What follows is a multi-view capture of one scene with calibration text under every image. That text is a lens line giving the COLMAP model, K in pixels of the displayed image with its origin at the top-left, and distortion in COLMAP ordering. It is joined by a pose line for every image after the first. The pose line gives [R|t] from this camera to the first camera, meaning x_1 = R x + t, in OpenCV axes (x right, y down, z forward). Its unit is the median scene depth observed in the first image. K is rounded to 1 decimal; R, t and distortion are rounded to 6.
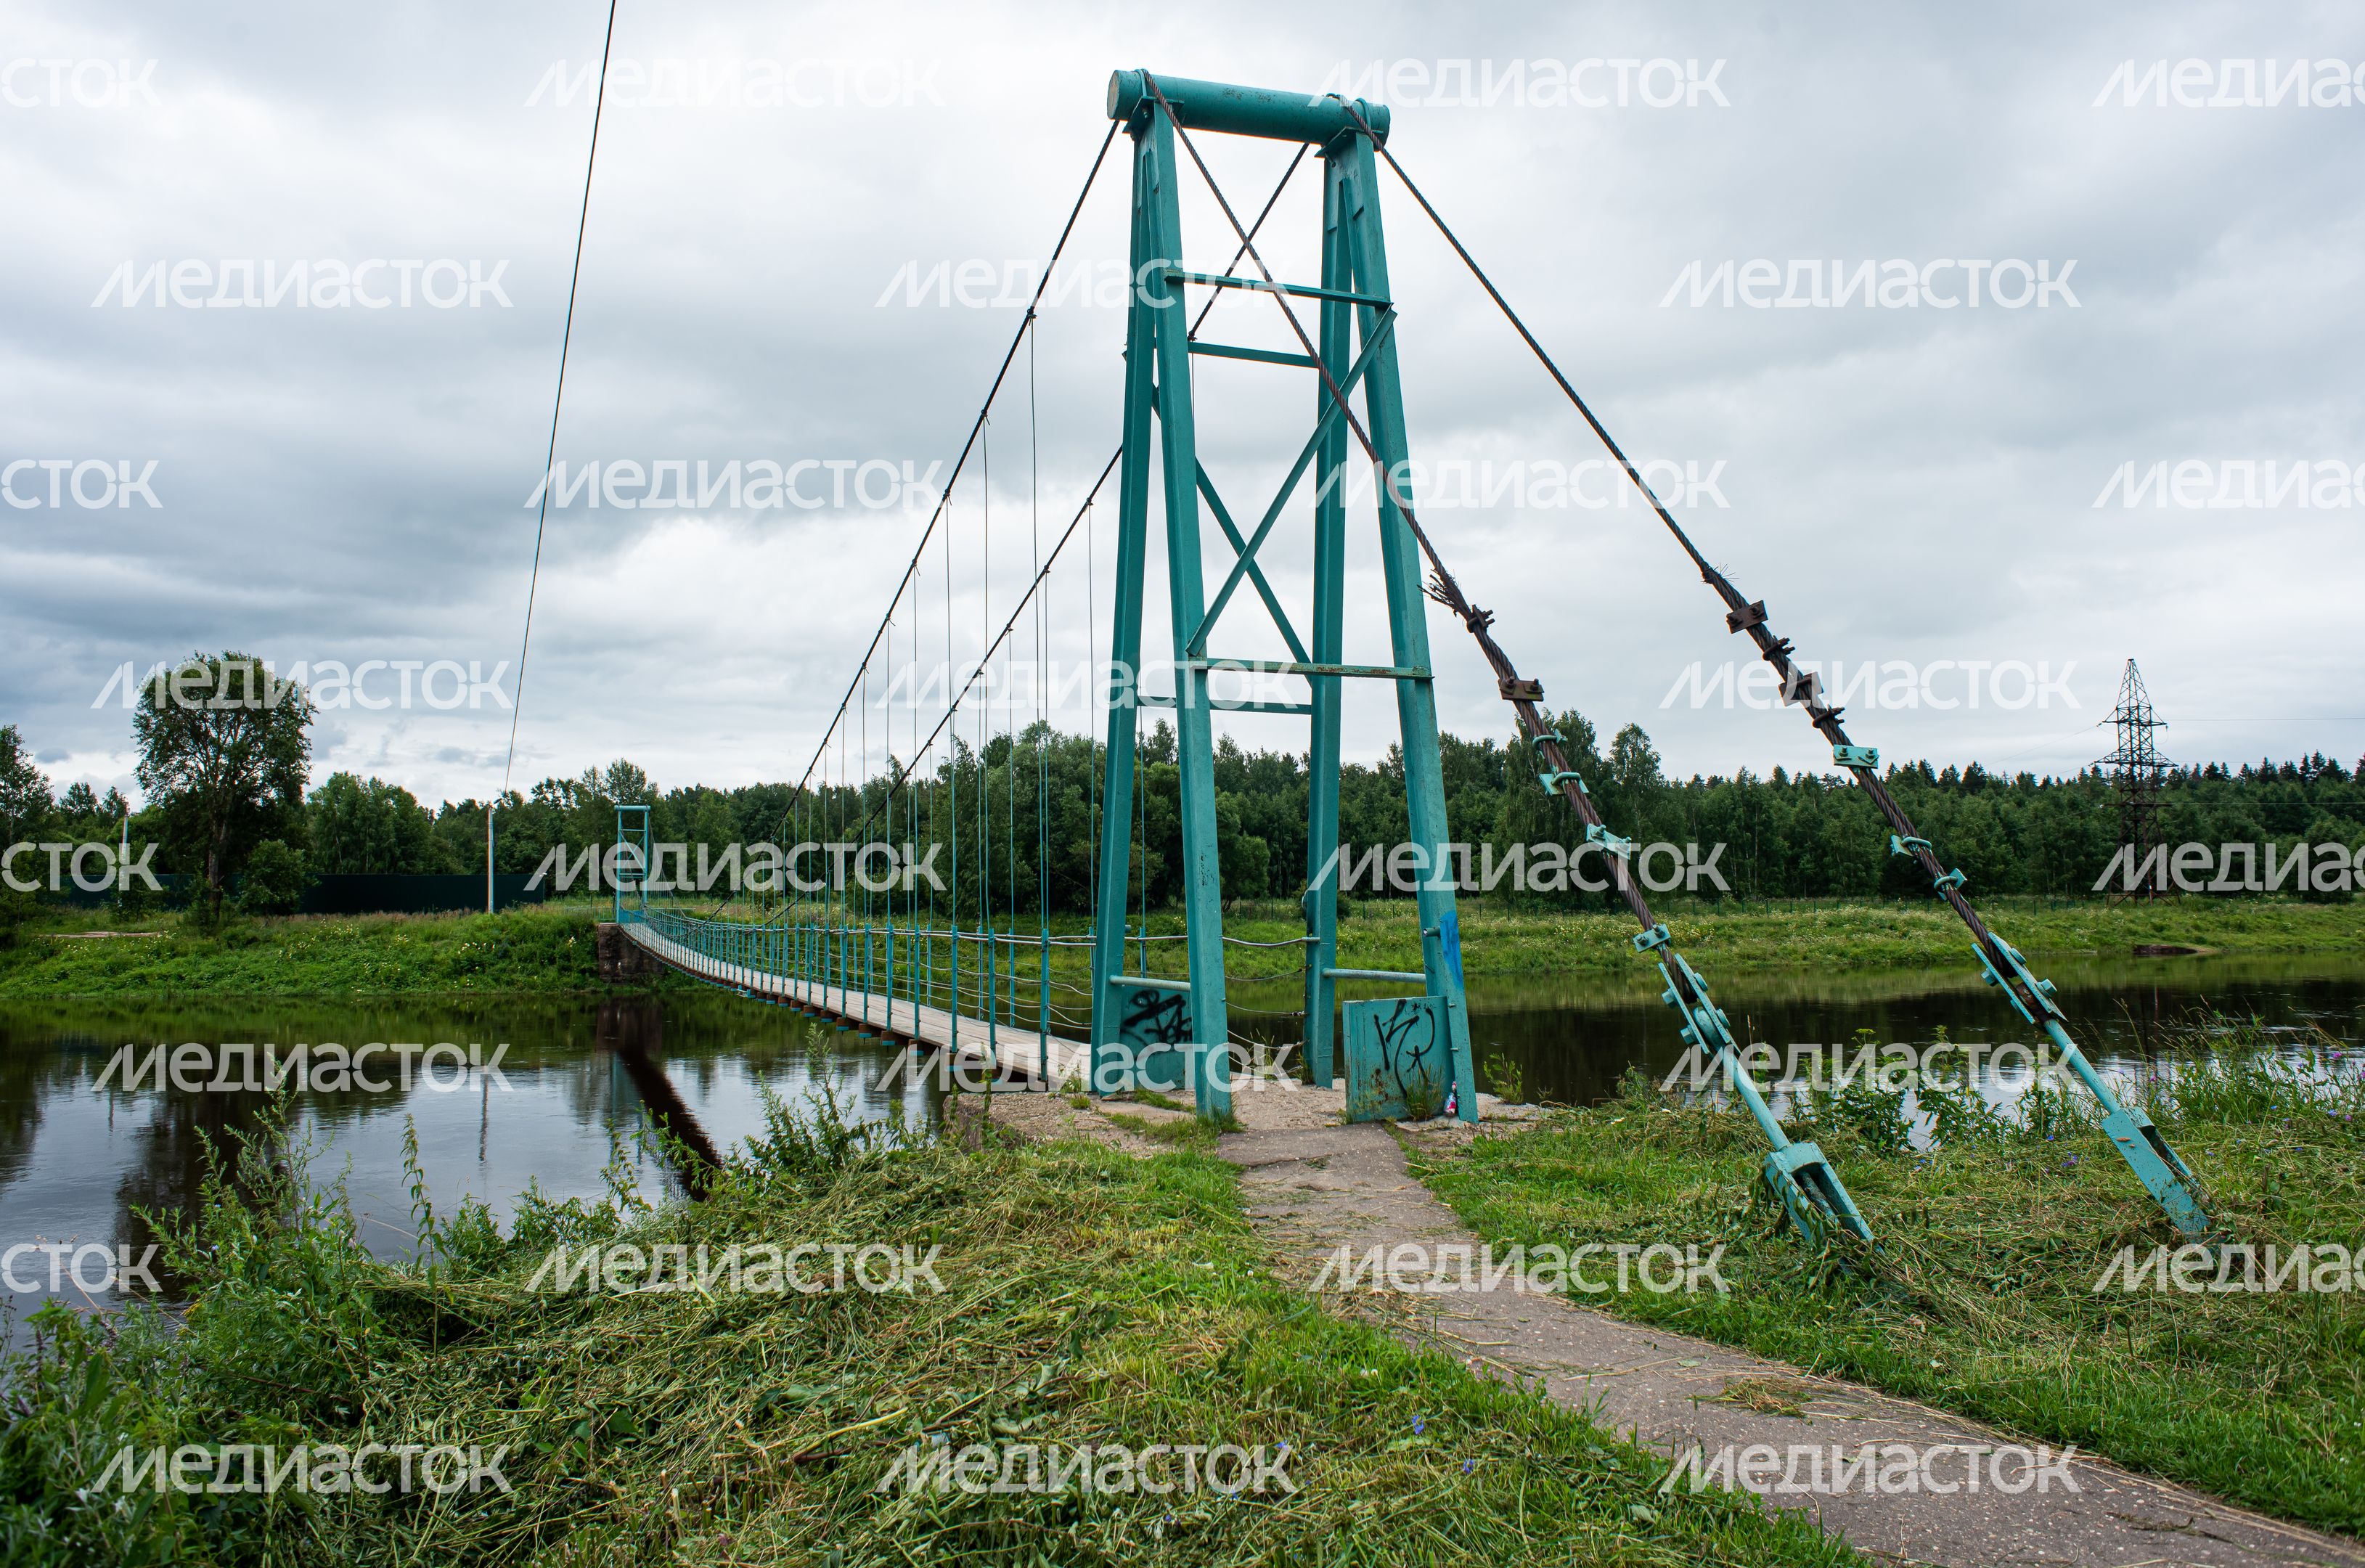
lens RADIAL K [[1694.2, 0, 1186.7], [0, 1694.2, 770.1], [0, 0, 1]] dist [-0.031073, 0.009157]
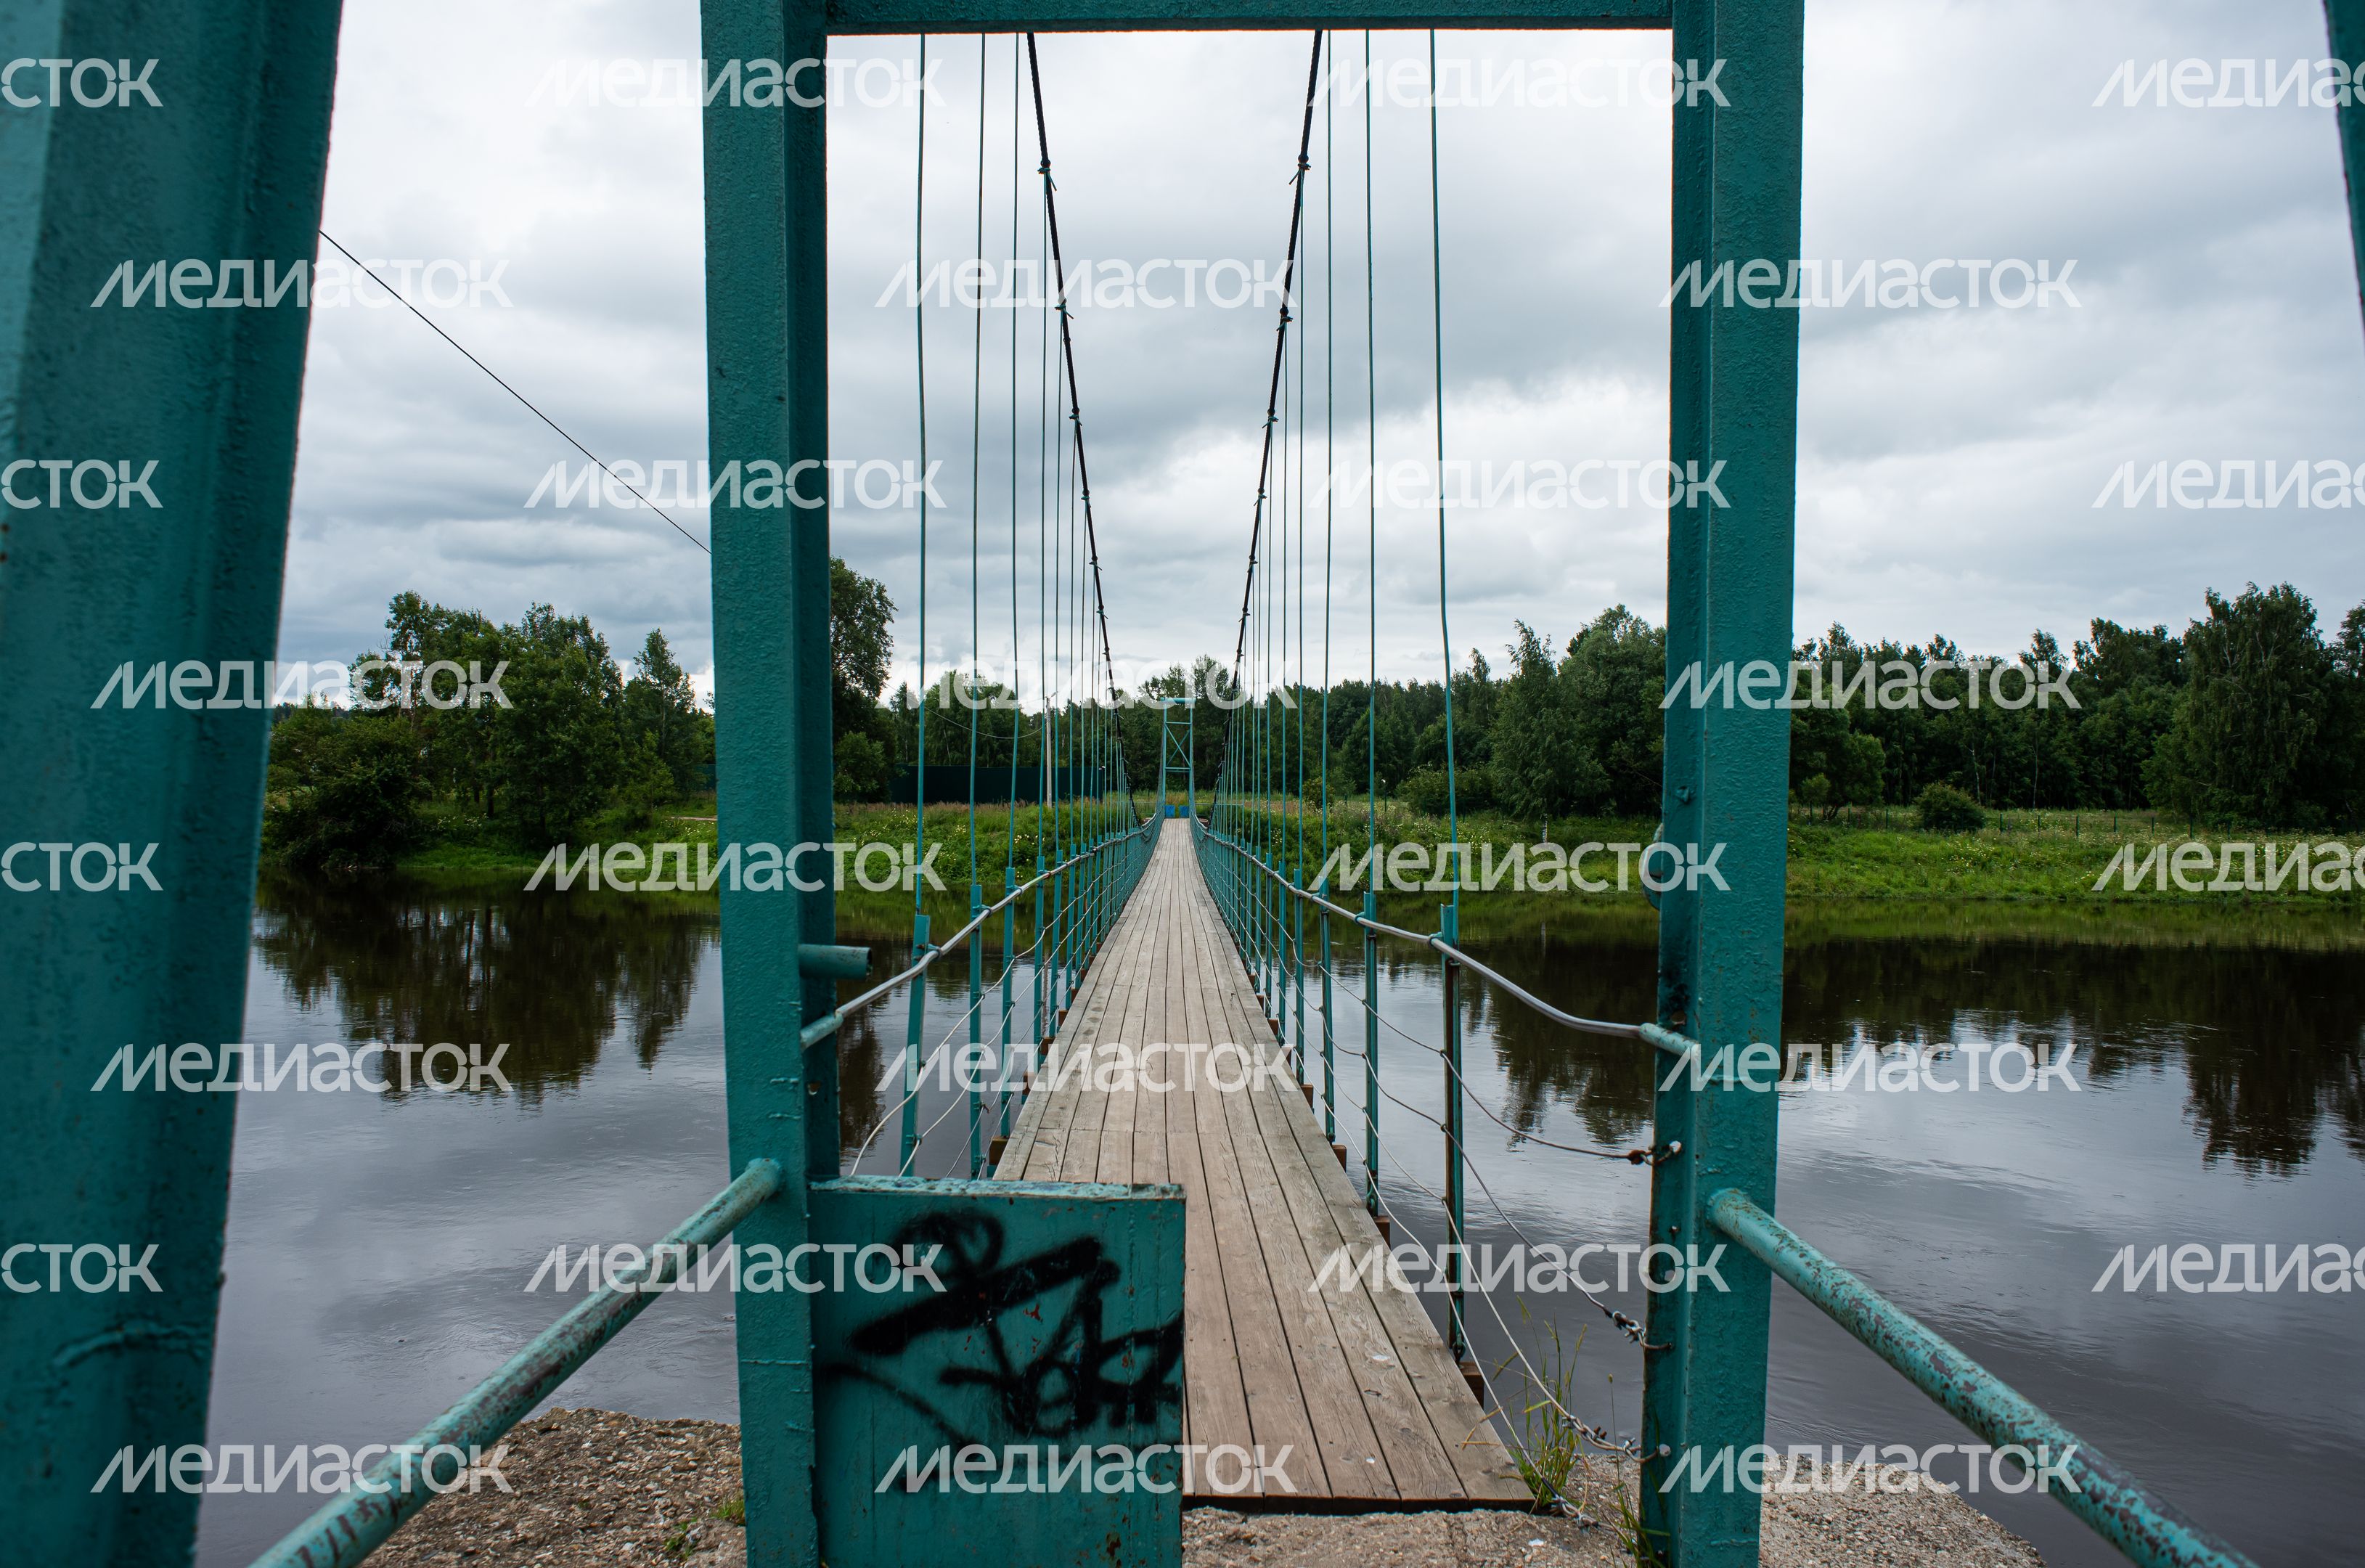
lens RADIAL K [[1635.2, 0, 1180.1], [0, 1635.2, 785.5], [0, 0, 1]] dist [-0.076971, 0.058582]
pose [[0.934617, 0.016018, -0.355296, 0.006359], [0.008117, 0.997764, 0.066336, 0.009149], [0.355564, -0.064883, 0.932397, 0.121852]]
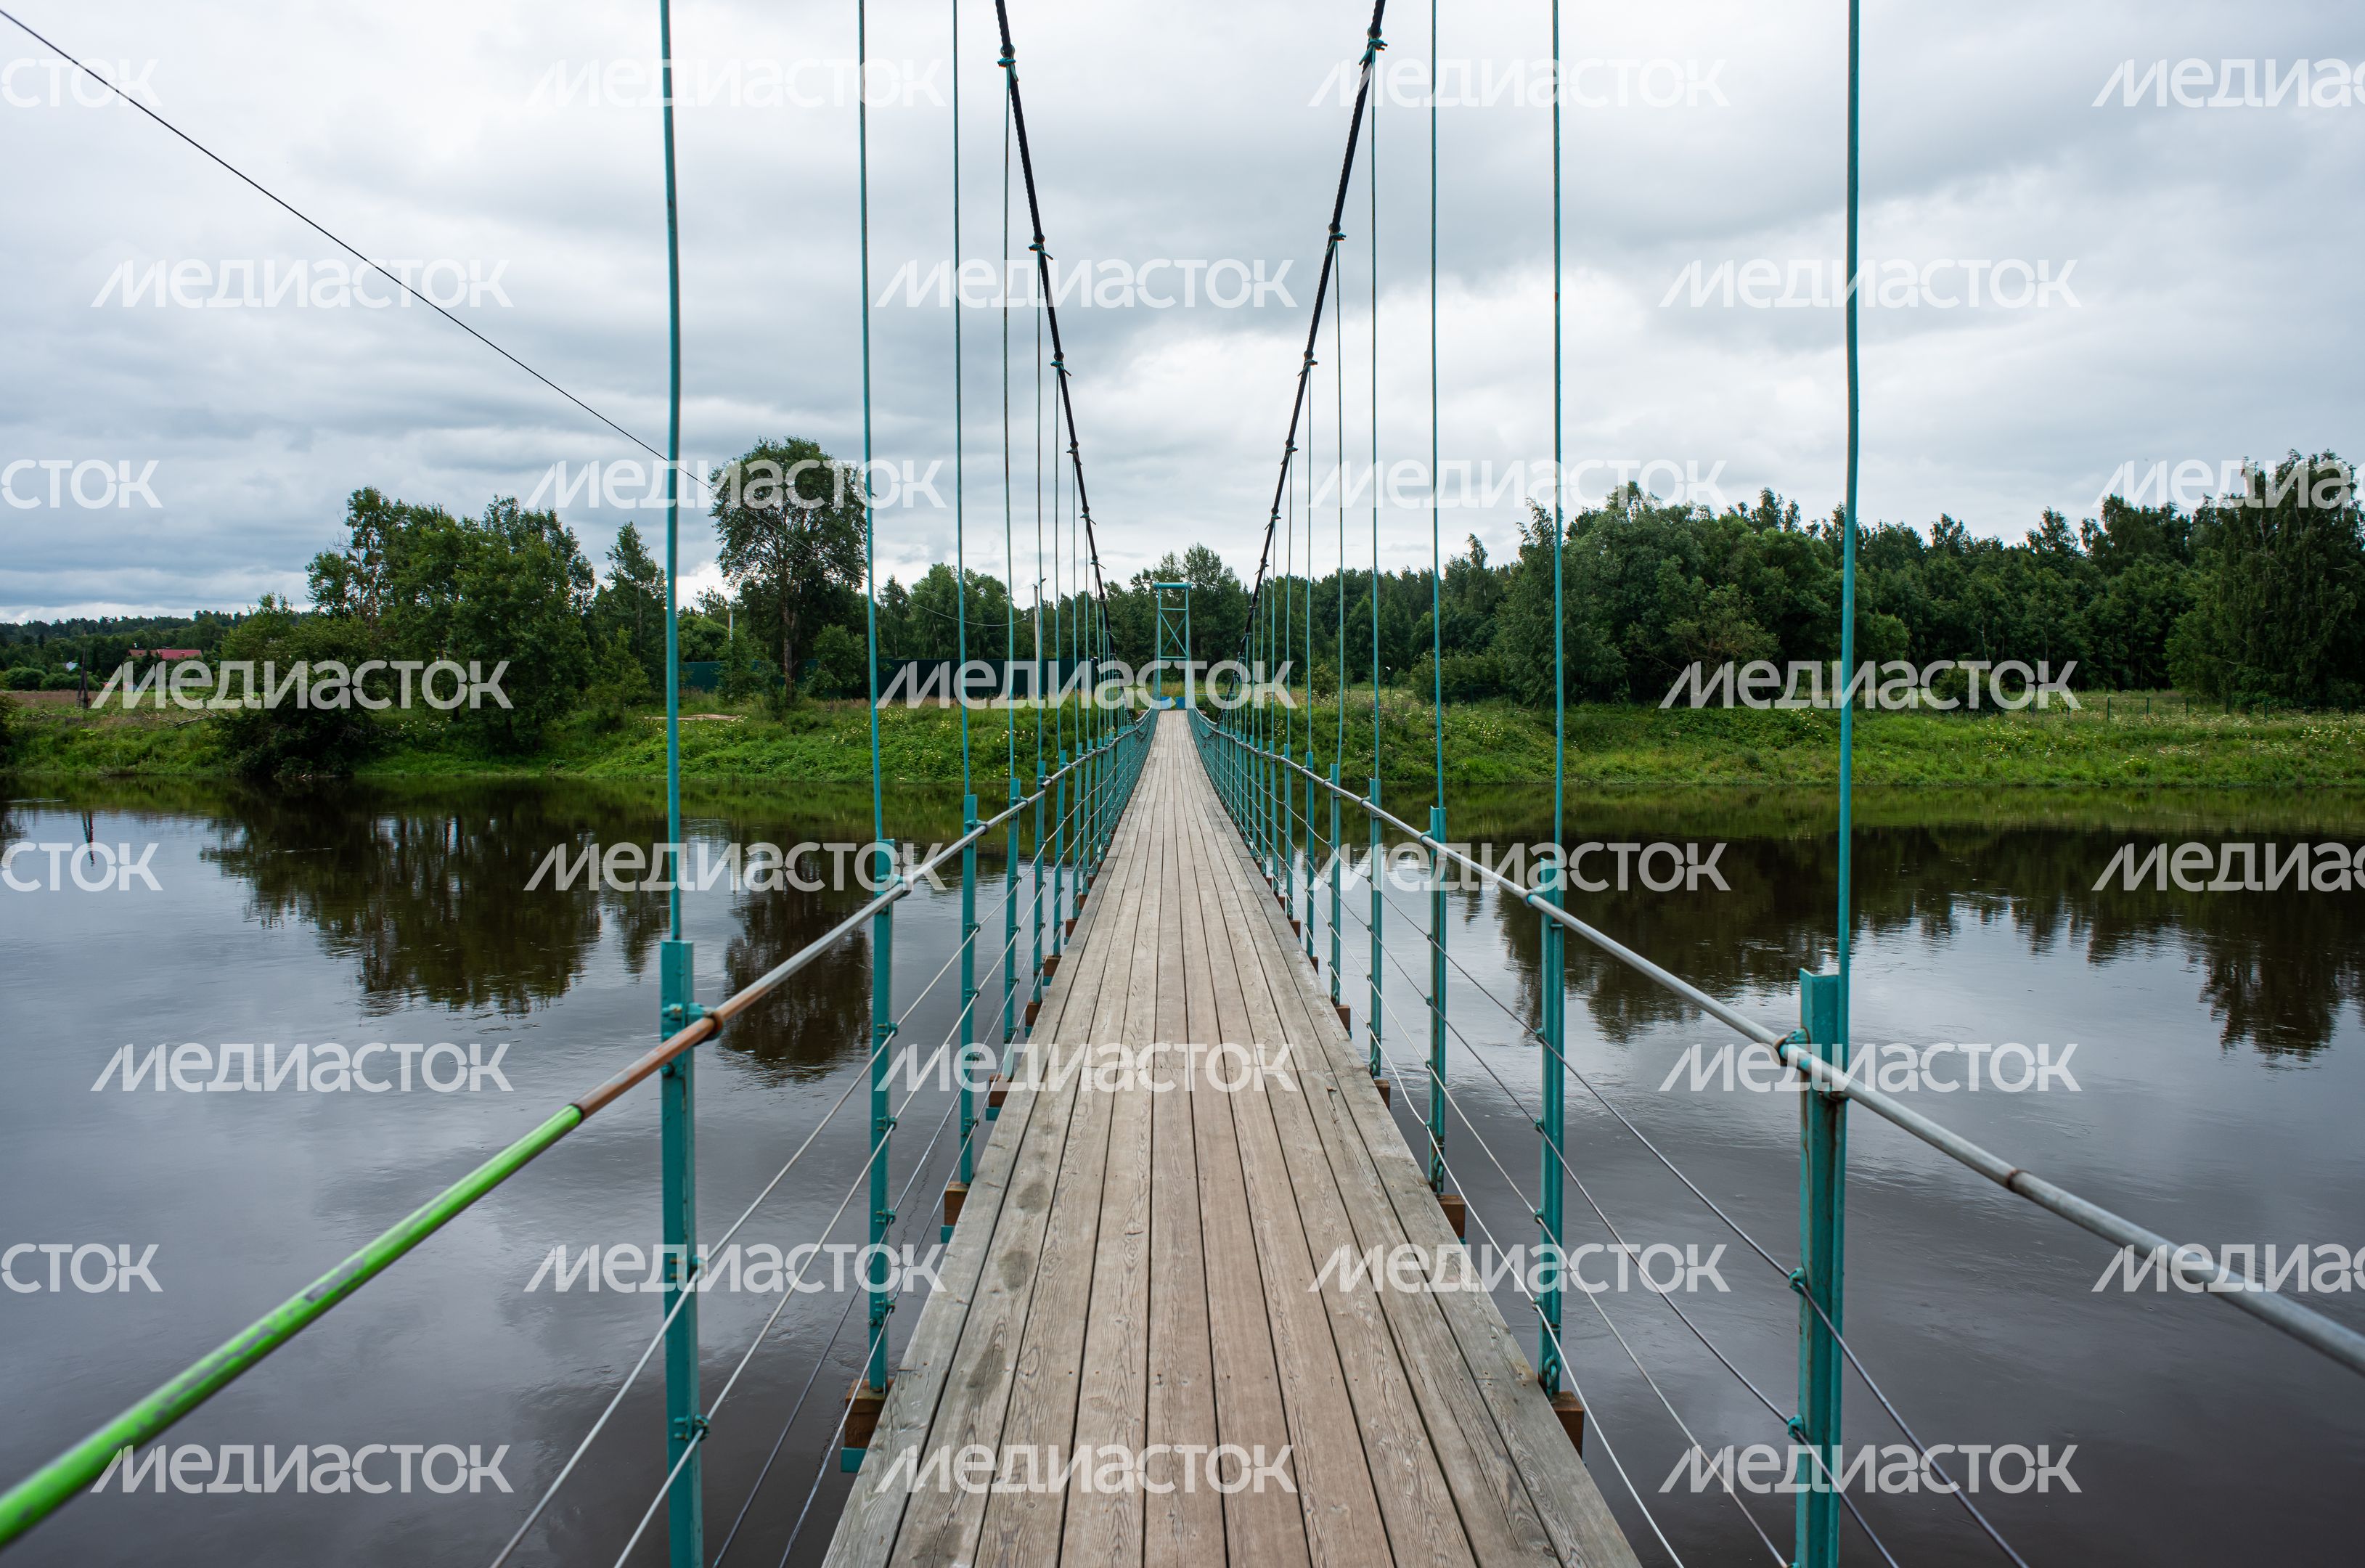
lens RADIAL K [[1635.2, 0, 1193.0], [0, 1635.2, 779.4], [0, 0, 1]] dist [-0.076971, 0.058582]
pose [[0.938764, 0.024637, -0.343678, -0.009525], [0.021041, 0.991480, 0.128550, 0.012669], [0.343917, -0.127909, 0.930248, 0.160761]]
